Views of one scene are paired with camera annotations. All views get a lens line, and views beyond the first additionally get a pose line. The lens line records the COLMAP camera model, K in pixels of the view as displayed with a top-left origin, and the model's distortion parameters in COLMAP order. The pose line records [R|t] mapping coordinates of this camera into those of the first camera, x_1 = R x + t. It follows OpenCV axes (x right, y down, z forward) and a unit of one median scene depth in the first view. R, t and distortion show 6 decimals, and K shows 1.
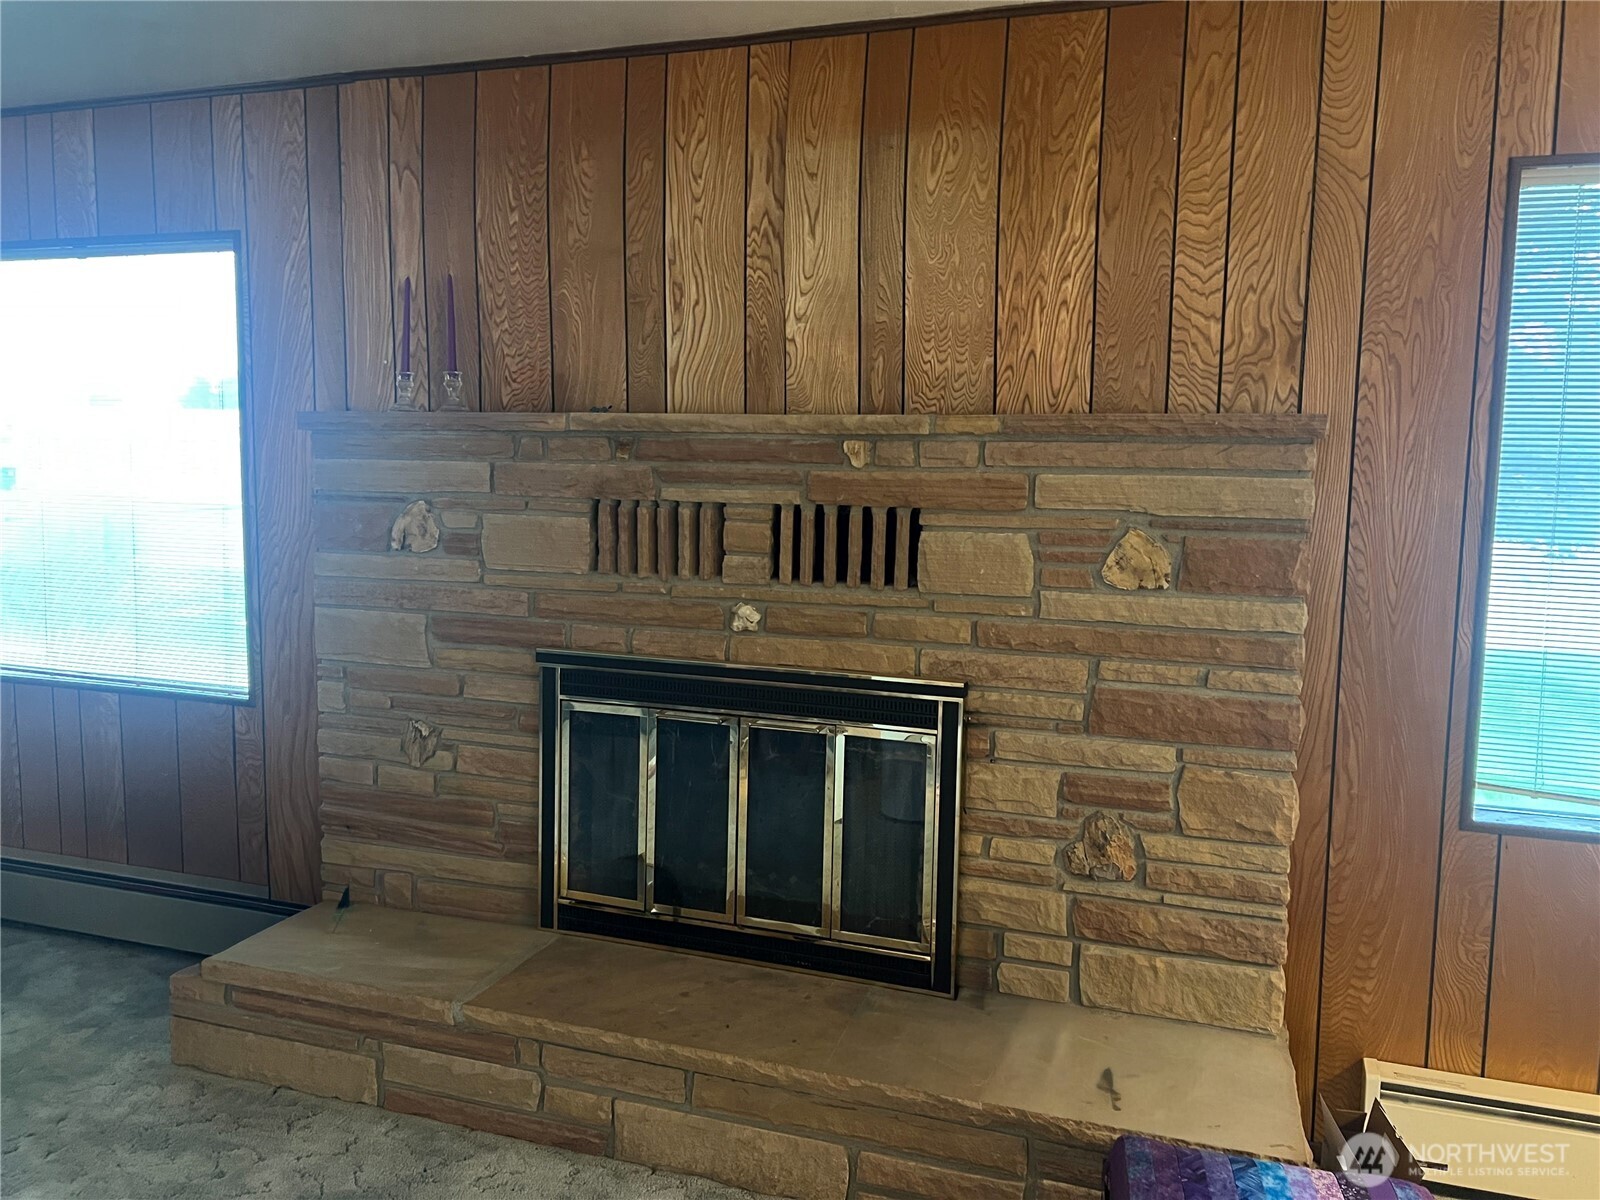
lens RADIAL K [[1253.8, 0, 845.2], [0, 1253.8, 593.0], [0, 0, 1]] dist [0.063523, -0.076167]
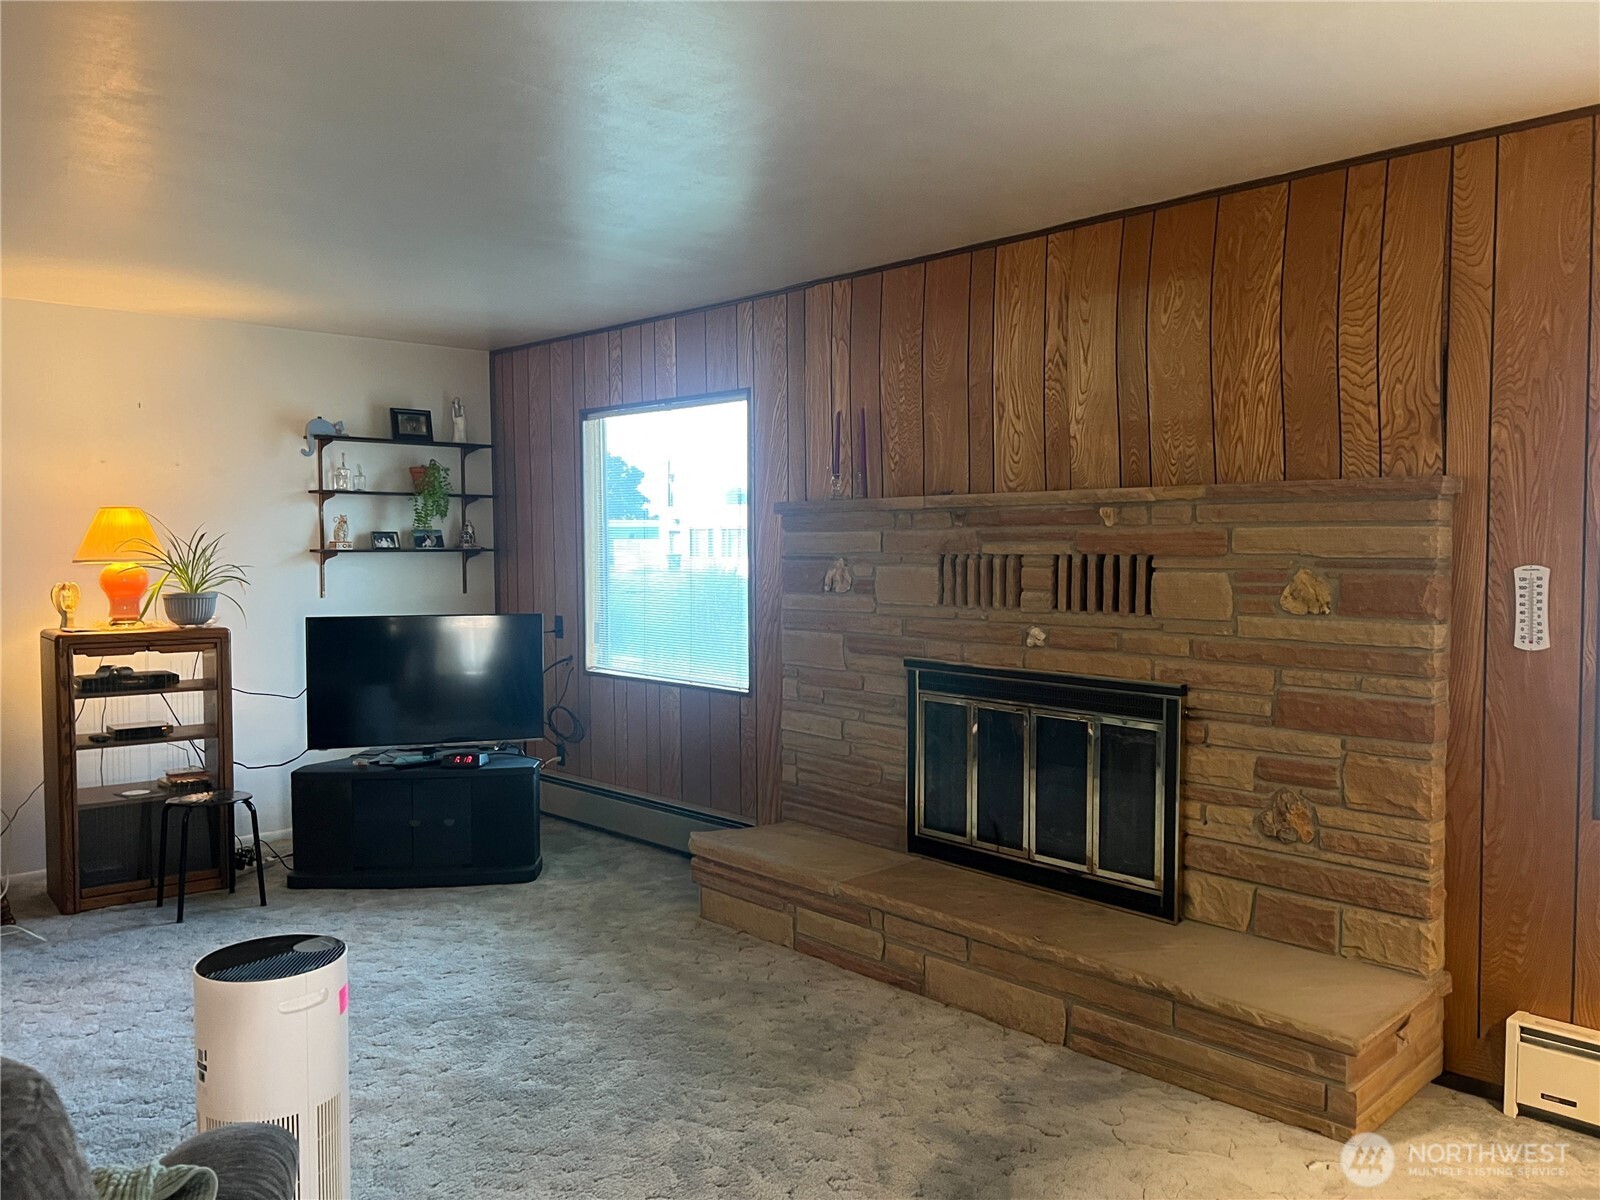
lens RADIAL K [[1217.7, 0, 793.2], [0, 1217.7, 590.2], [0, 0, 1]] dist [0.057634, -0.059577]
pose [[0.884623, -0.000934, -0.466307, 0.335654], [-0.028237, 0.998056, -0.055565, 0.054749], [0.465452, 0.062321, 0.882876, -0.350126]]
